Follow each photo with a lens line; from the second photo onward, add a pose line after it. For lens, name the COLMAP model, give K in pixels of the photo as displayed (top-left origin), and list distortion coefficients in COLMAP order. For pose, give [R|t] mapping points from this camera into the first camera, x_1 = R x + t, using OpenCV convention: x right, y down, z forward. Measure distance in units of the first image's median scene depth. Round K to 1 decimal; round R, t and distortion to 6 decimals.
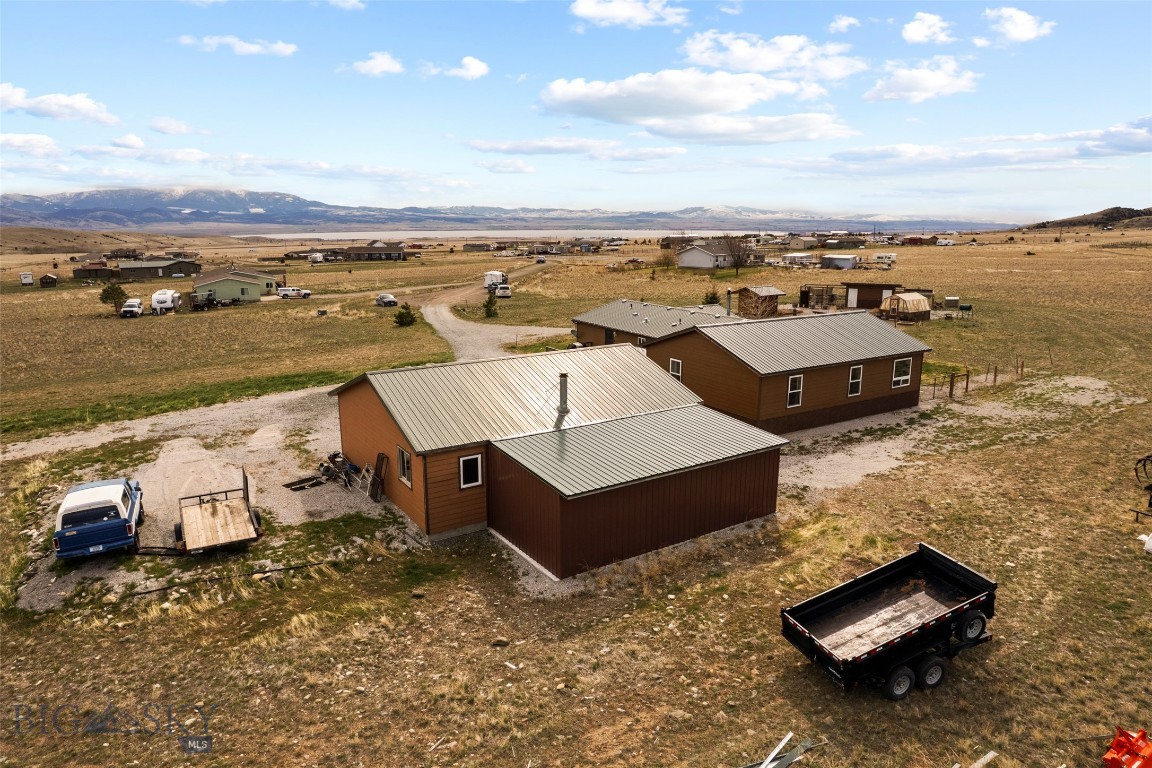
lens RADIAL K [[740.0, 0, 577.5], [0, 740.0, 385.0], [0, 0, 1]] dist [-0.085767, 0.078658]
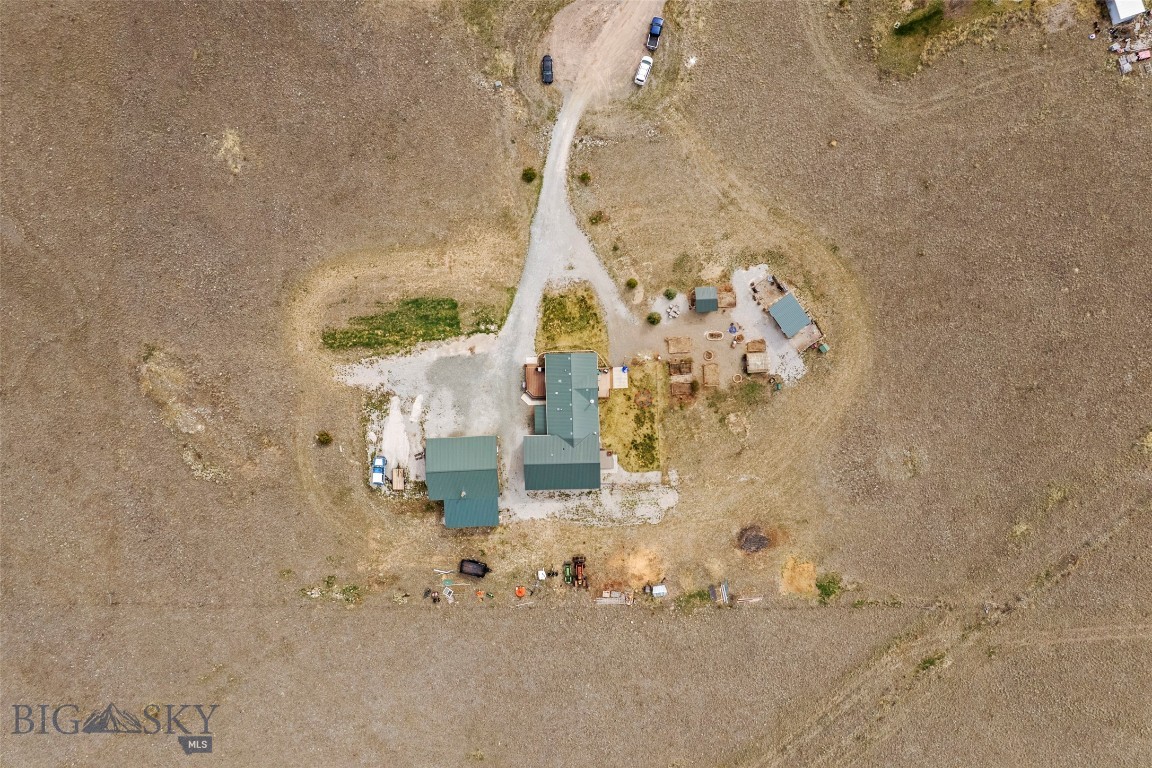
lens RADIAL K [[737.8, 0, 577.1], [0, 737.8, 386.3], [0, 0, 1]] dist [-0.079655, 0.072693]
pose [[0.864936, 0.501833, 0.006994, 0.171930], [-0.109426, 0.174965, 0.978475, -3.562485], [0.489807, -0.847084, 0.206247, 0.739470]]
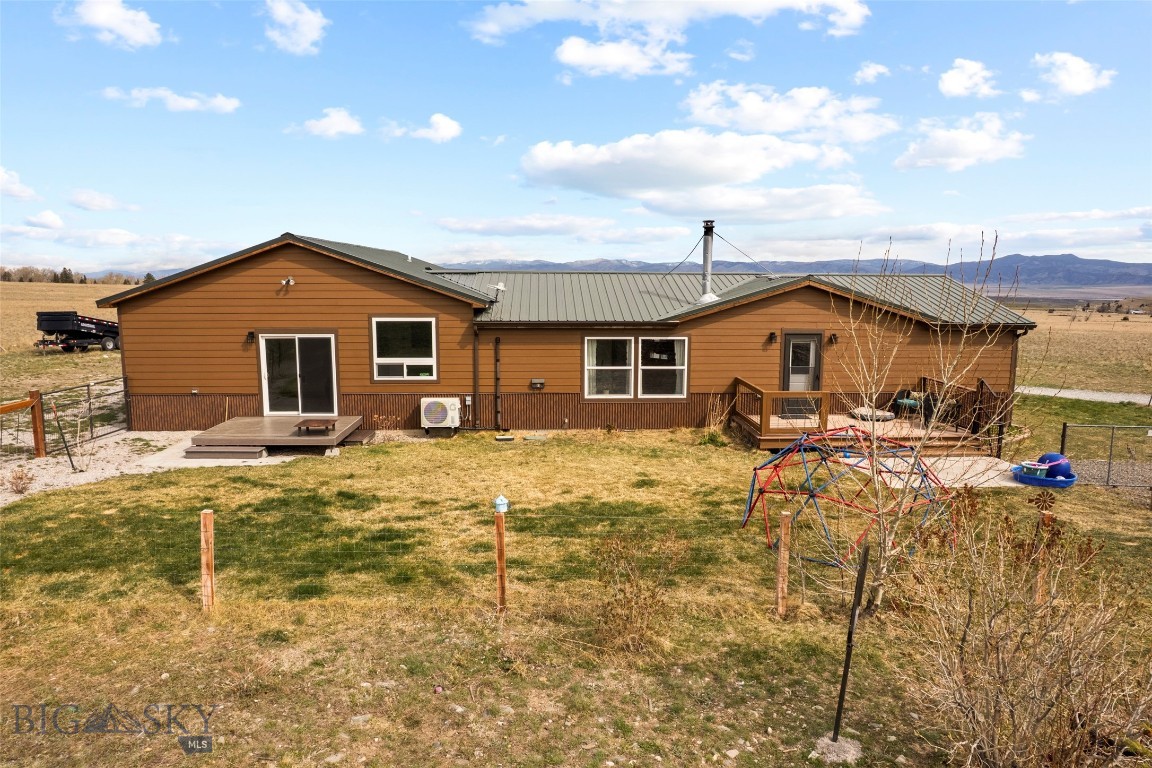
lens RADIAL K [[740.0, 0, 577.5], [0, 740.0, 385.0], [0, 0, 1]] dist [-0.085767, 0.078658]
pose [[-0.480412, 0.124110, -0.868217, 0.808400], [-0.199959, 0.948365, 0.246211, -0.184558], [0.853944, 0.291891, -0.430789, 1.601650]]
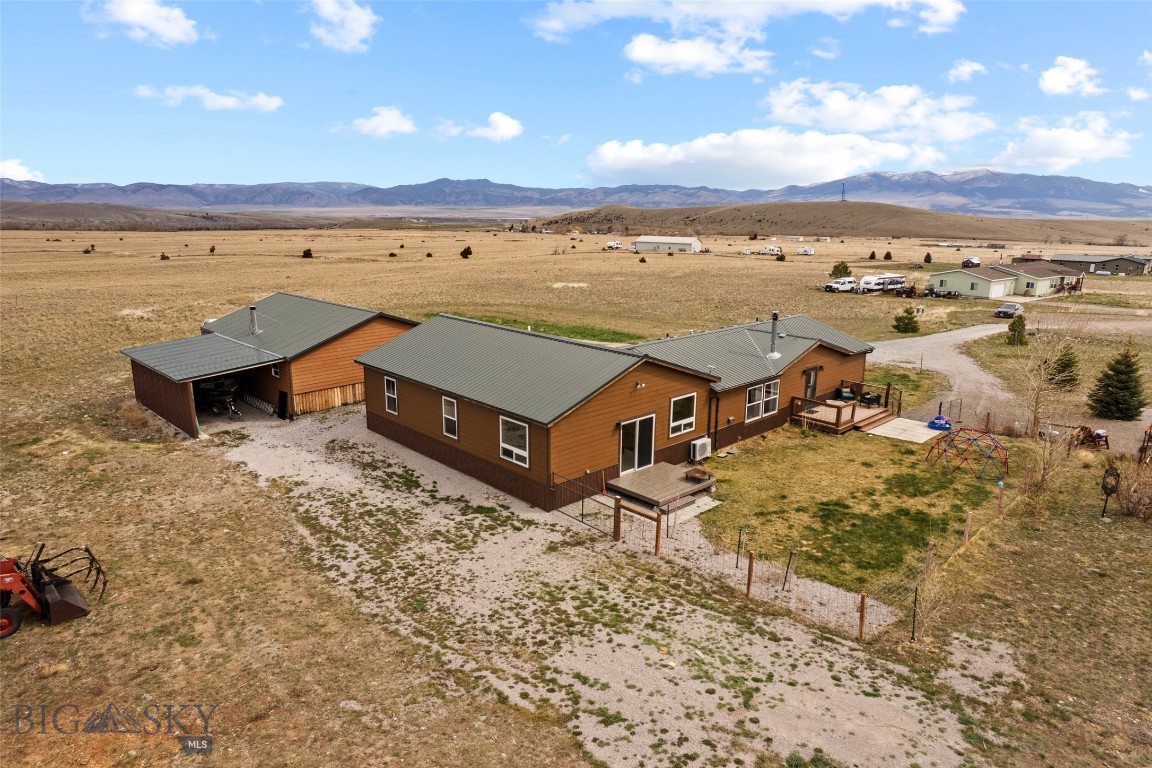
lens RADIAL K [[737.8, 0, 577.1], [0, 737.8, 386.3], [0, 0, 1]] dist [-0.079655, 0.072693]
pose [[0.209223, 0.237530, -0.948581, 1.149409], [-0.226029, 0.955527, 0.189416, -0.214682], [0.951387, 0.174776, 0.253607, 0.960842]]
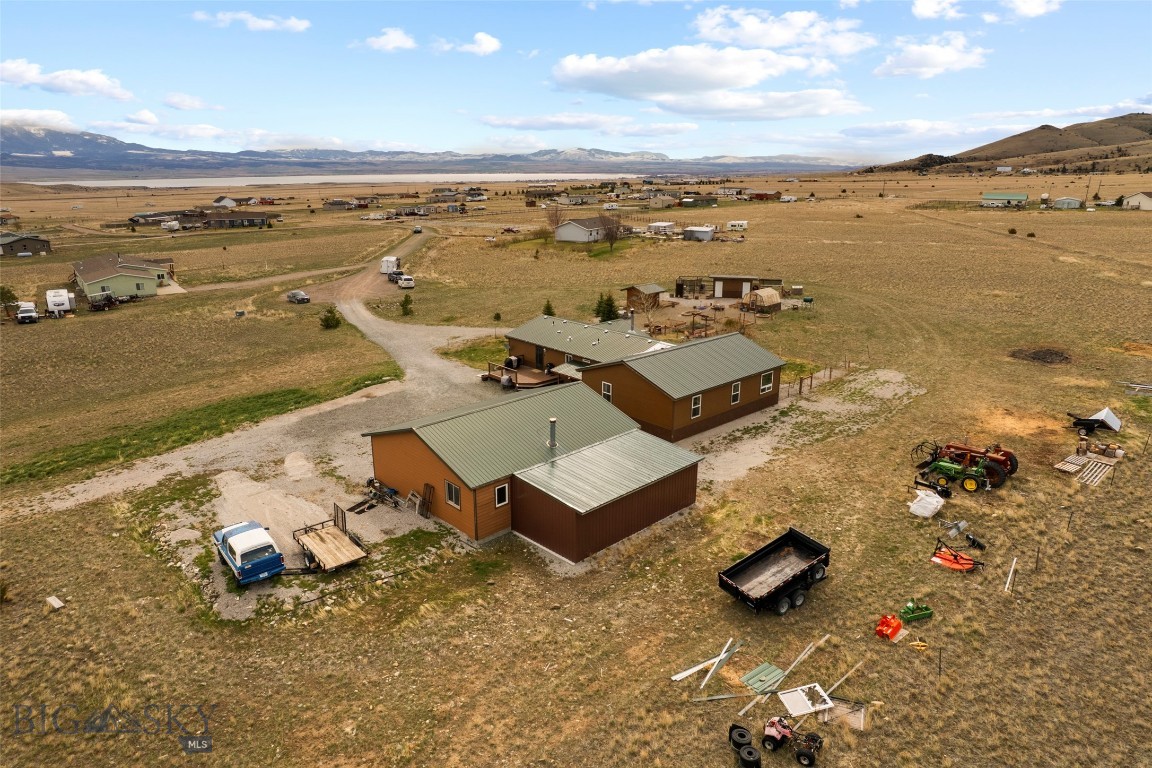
lens RADIAL K [[737.8, 0, 577.1], [0, 737.8, 386.3], [0, 0, 1]] dist [-0.079655, 0.072693]
pose [[0.981671, -0.055549, 0.182309, -0.175034], [0.041615, 0.995975, 0.079391, -0.146591], [-0.185985, -0.070349, 0.980031, -0.318504]]
